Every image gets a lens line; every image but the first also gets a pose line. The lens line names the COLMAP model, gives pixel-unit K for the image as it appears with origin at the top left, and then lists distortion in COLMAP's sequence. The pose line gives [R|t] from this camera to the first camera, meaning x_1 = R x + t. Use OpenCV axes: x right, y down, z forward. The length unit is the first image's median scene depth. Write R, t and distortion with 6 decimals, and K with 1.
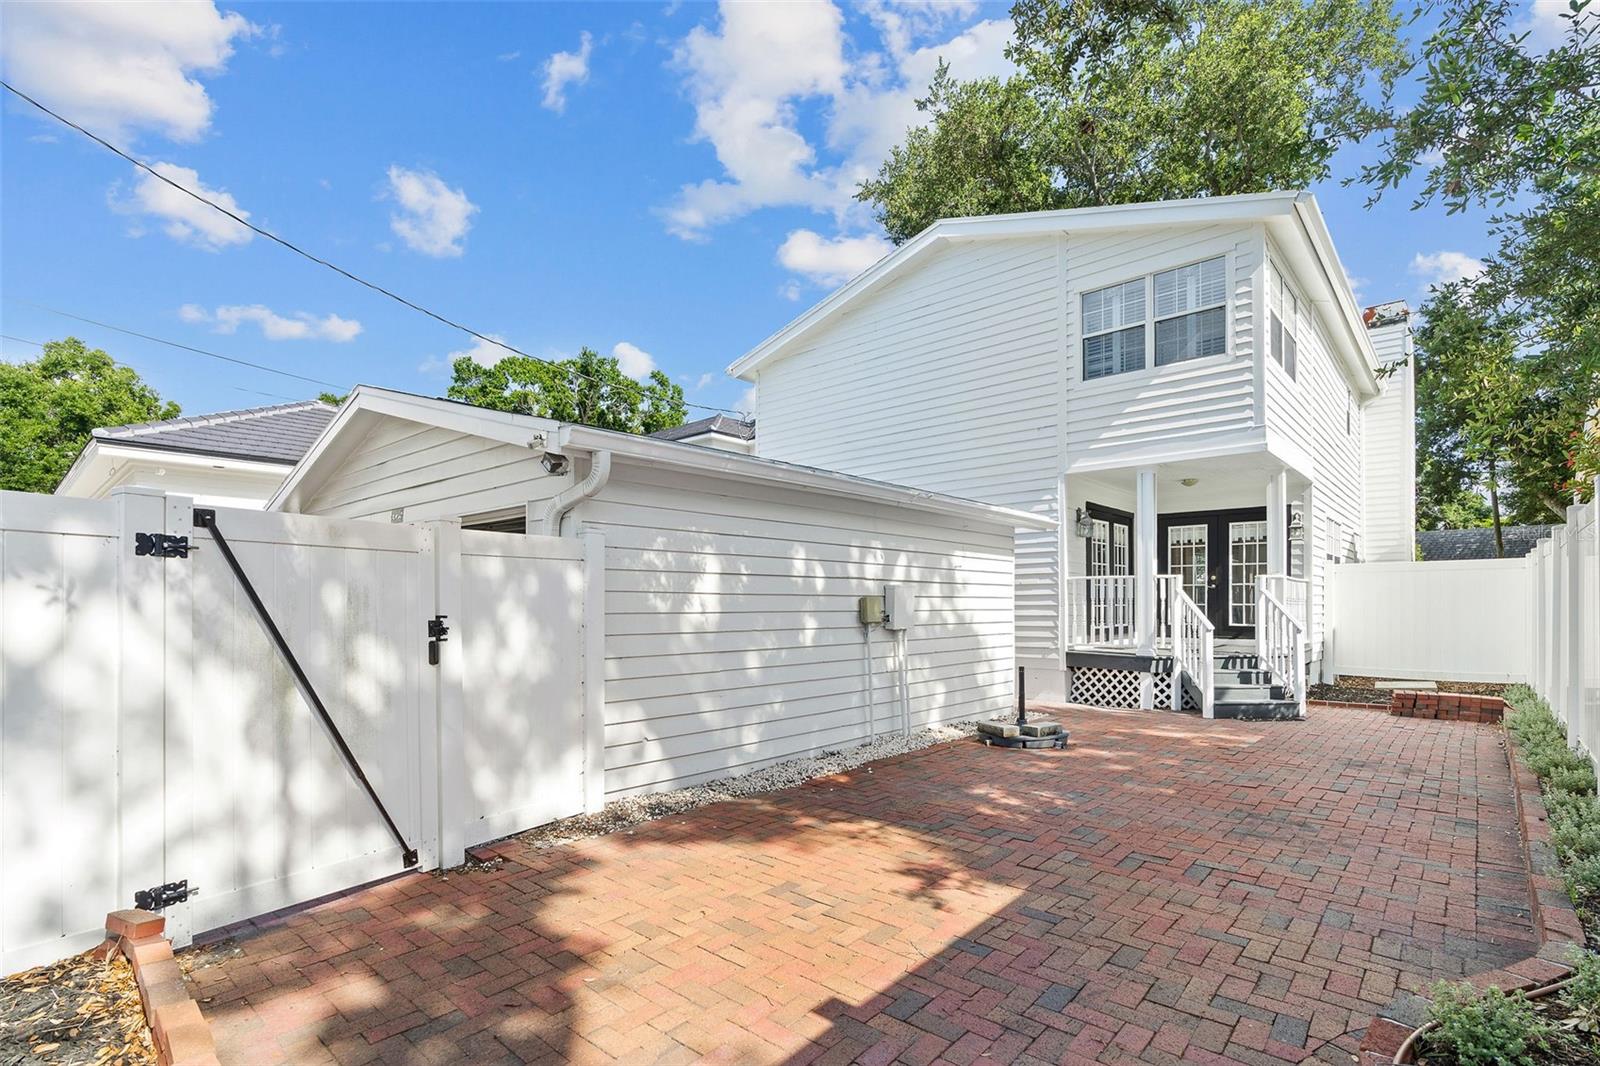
lens RADIAL K [[757.1, 0, 801.3], [0, 757.1, 610.3], [0, 0, 1]] dist [-0.000944, -0.000039]
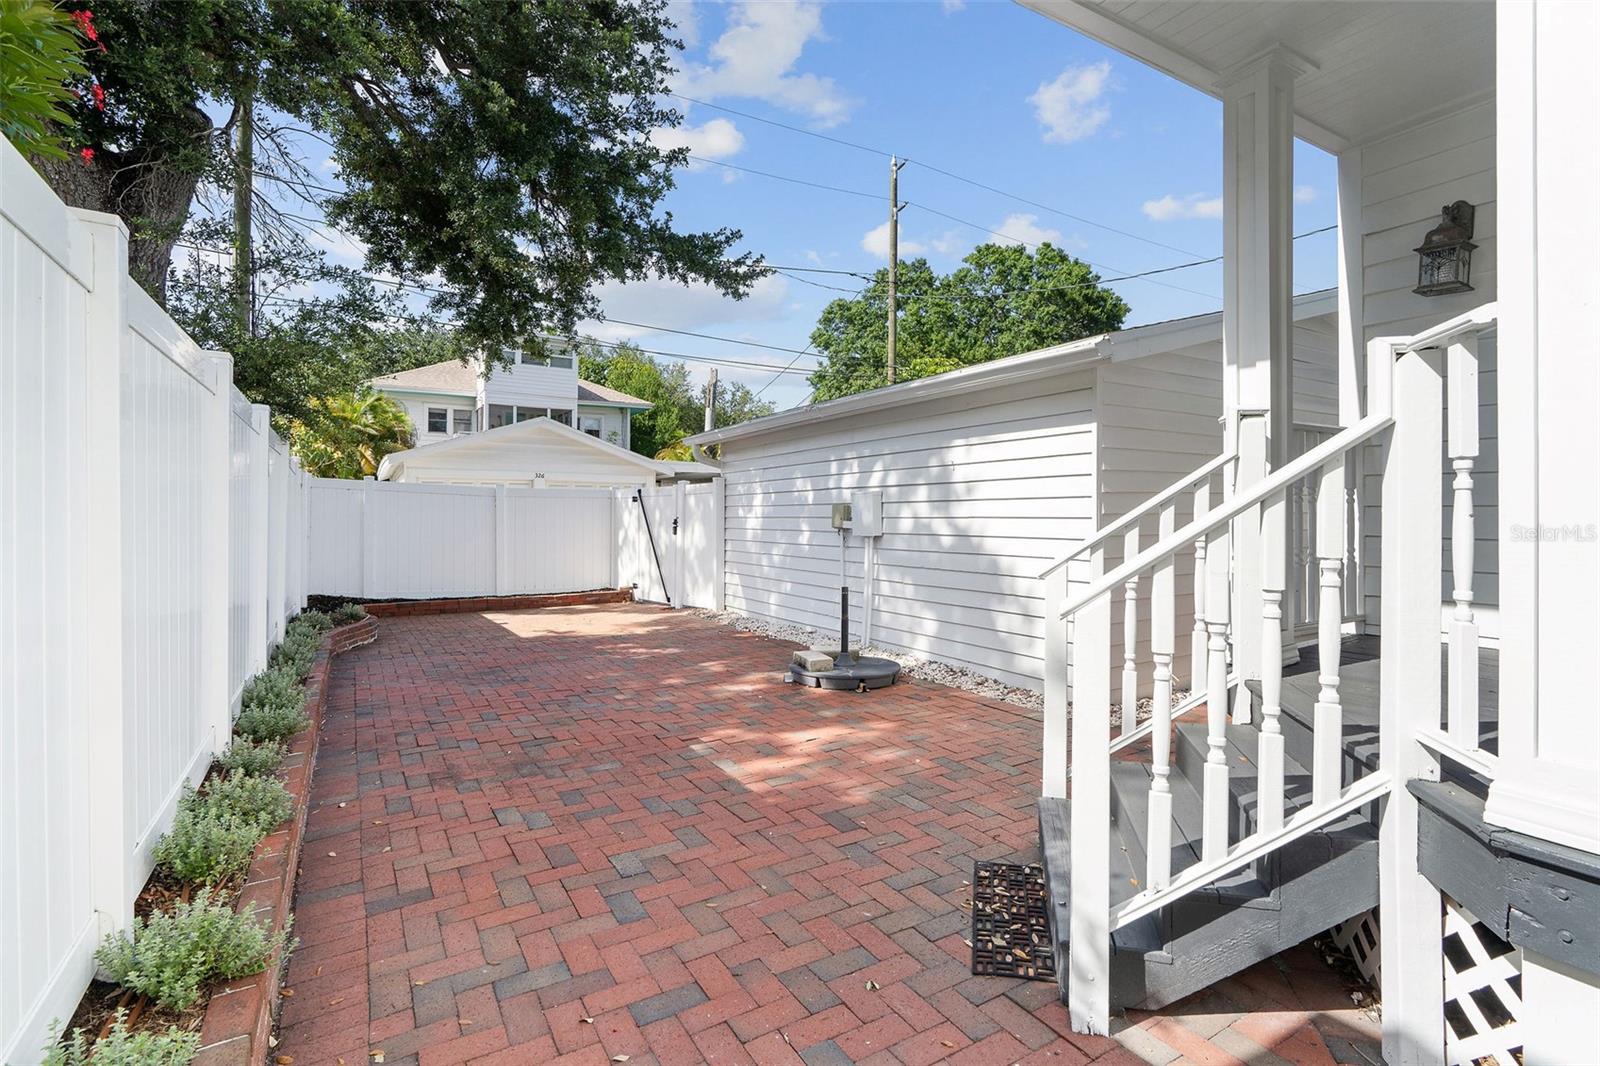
lens RADIAL K [[772.6, 0, 801.0], [0, 772.6, 510.6], [0, 0, 1]] dist [0.000268, -0.000001]
pose [[-0.283846, -0.005270, -0.958856, 1.086528], [-0.001700, 0.999986, -0.004993, -0.003950], [0.958868, 0.000213, -0.283851, 1.171287]]
